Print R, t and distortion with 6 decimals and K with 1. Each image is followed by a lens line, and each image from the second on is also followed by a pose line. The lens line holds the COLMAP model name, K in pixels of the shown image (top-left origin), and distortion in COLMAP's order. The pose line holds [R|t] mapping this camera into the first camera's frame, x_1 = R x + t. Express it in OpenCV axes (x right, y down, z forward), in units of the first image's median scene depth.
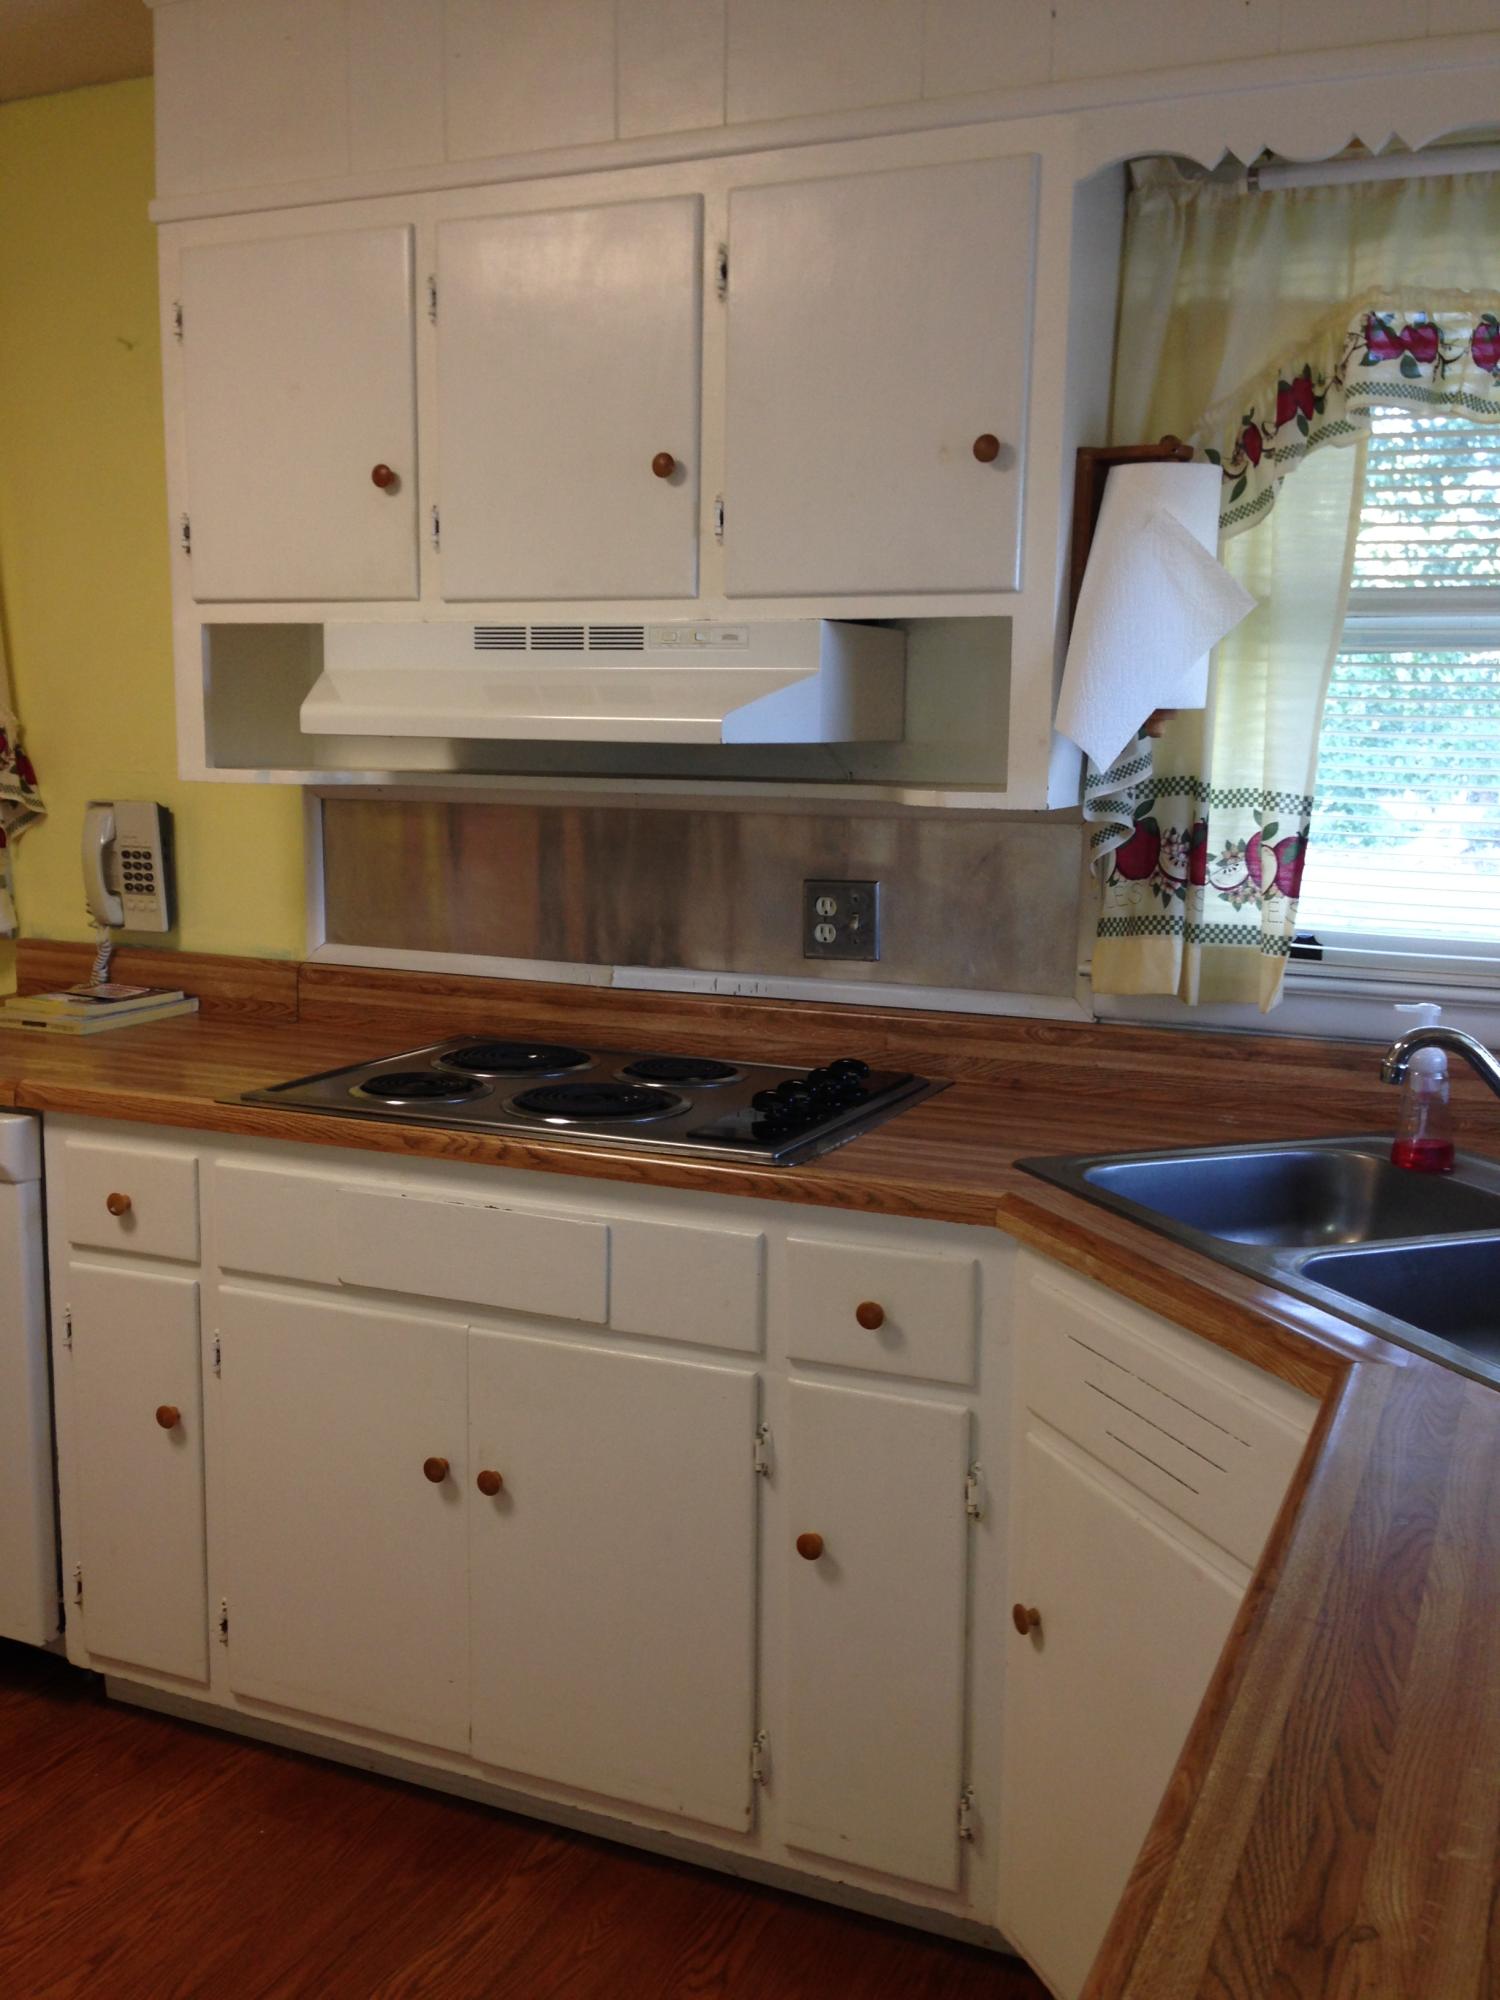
lens RADIAL K [[1874.9, 0, 750.0], [0, 1874.9, 1000.0], [0, 0, 1]] dist [0.014171, -0.002847]
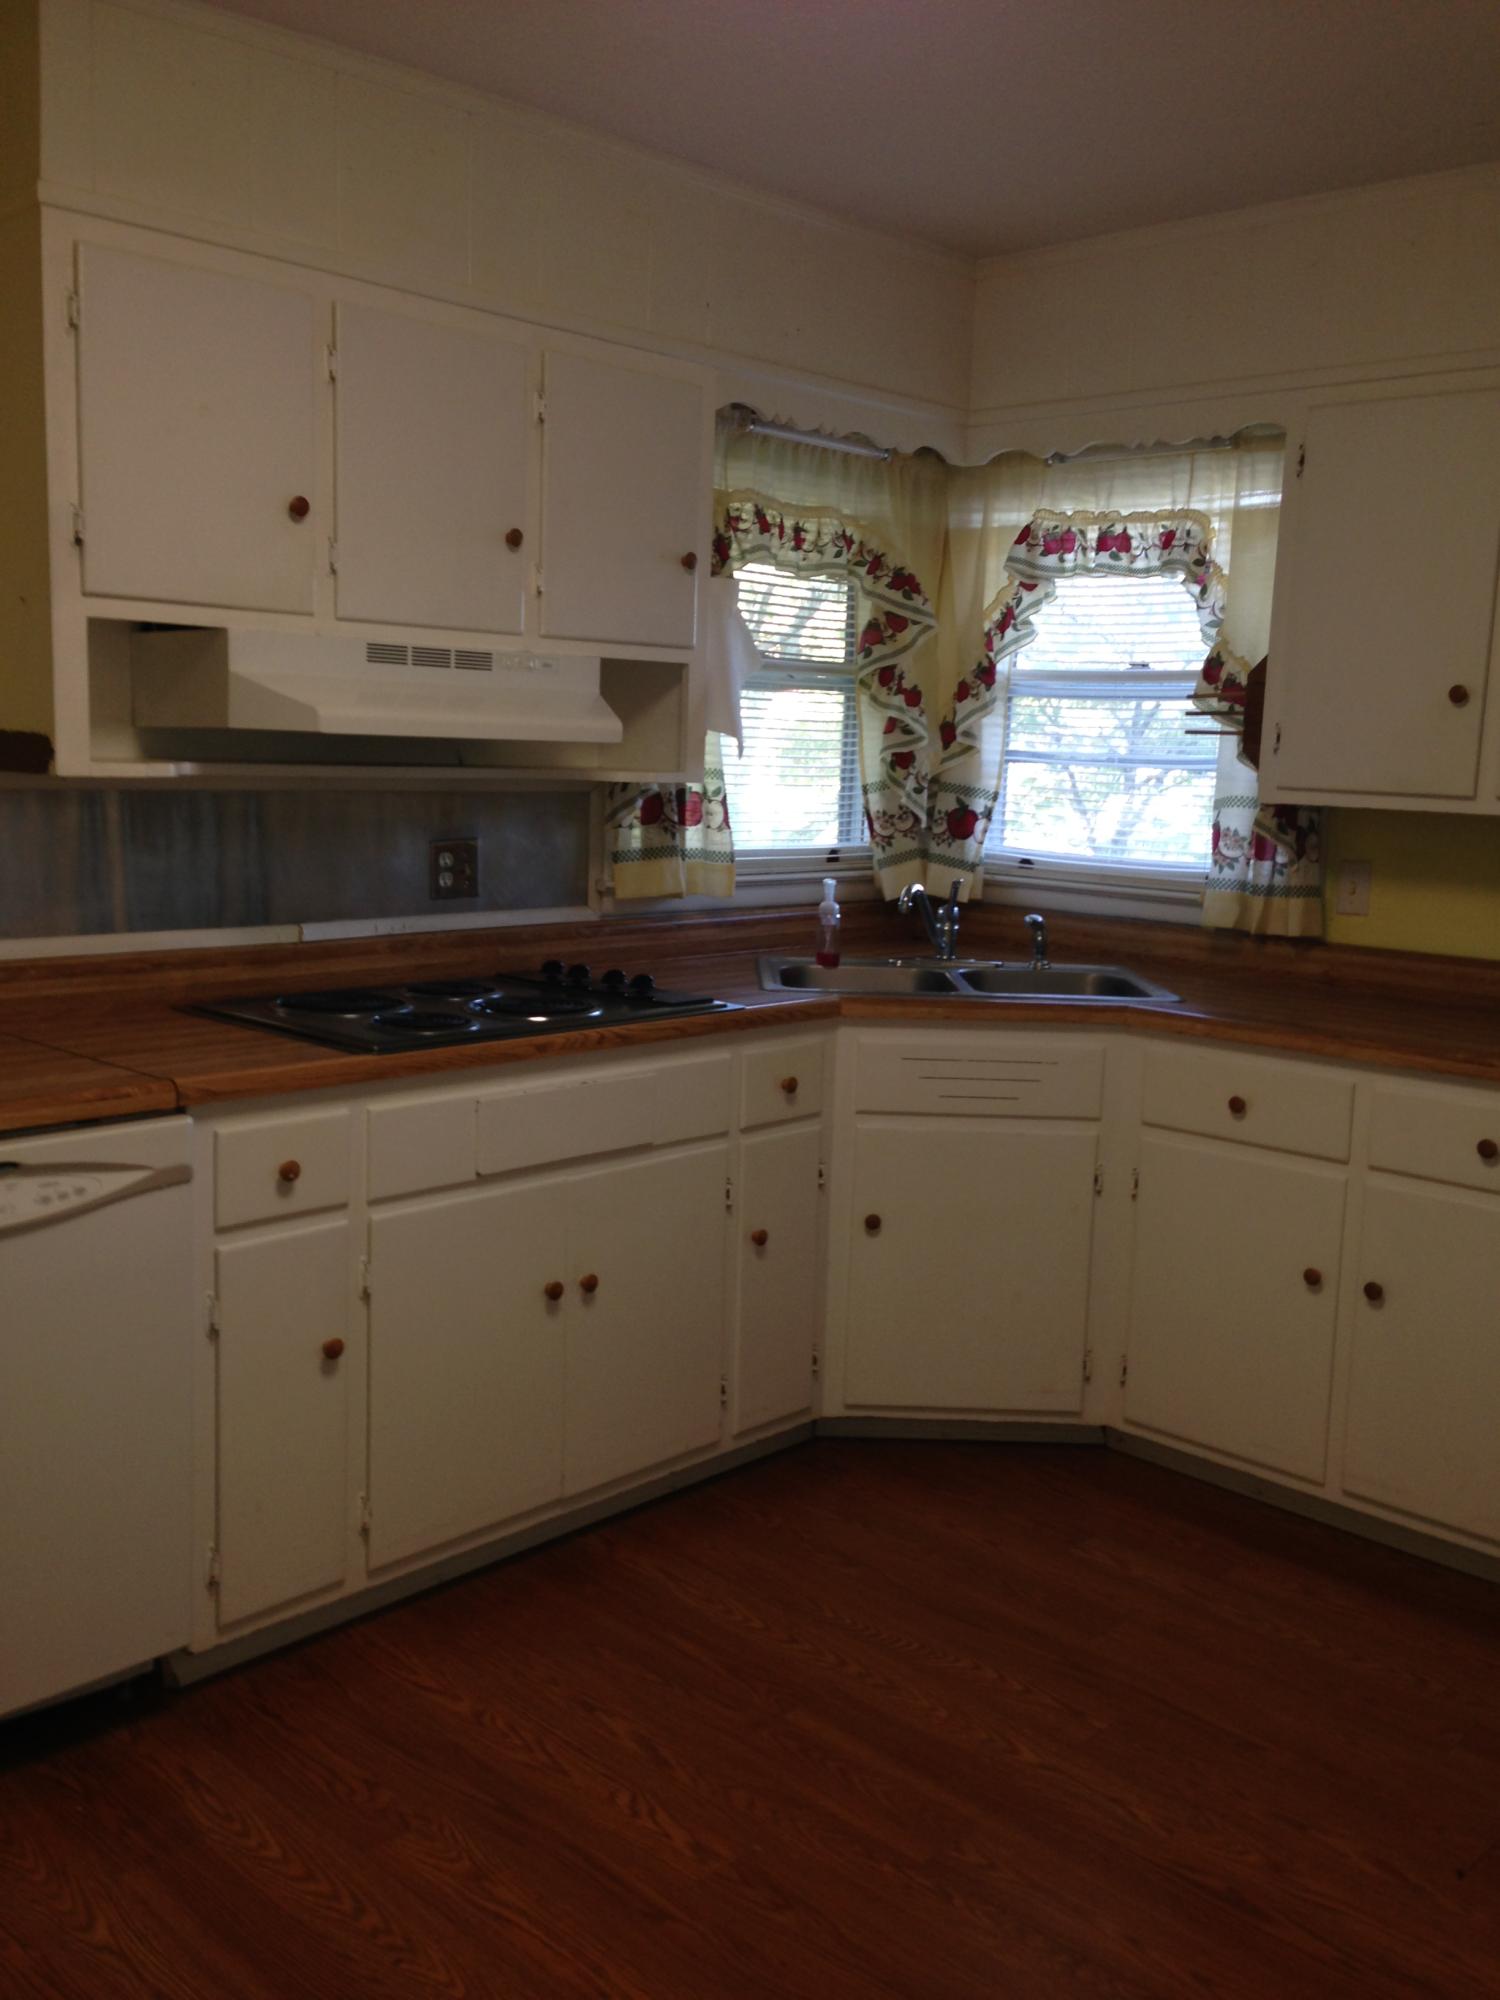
lens RADIAL K [[1780.1, 0, 750.0], [0, 1780.1, 1000.0], [0, 0, 1]] dist [-0.001917, -0.007254]
pose [[0.335790, -0.137538, 0.931841, -1.167691], [0.110790, 0.988182, 0.105930, -0.066026], [-0.935399, 0.067669, 0.347060, 0.388364]]
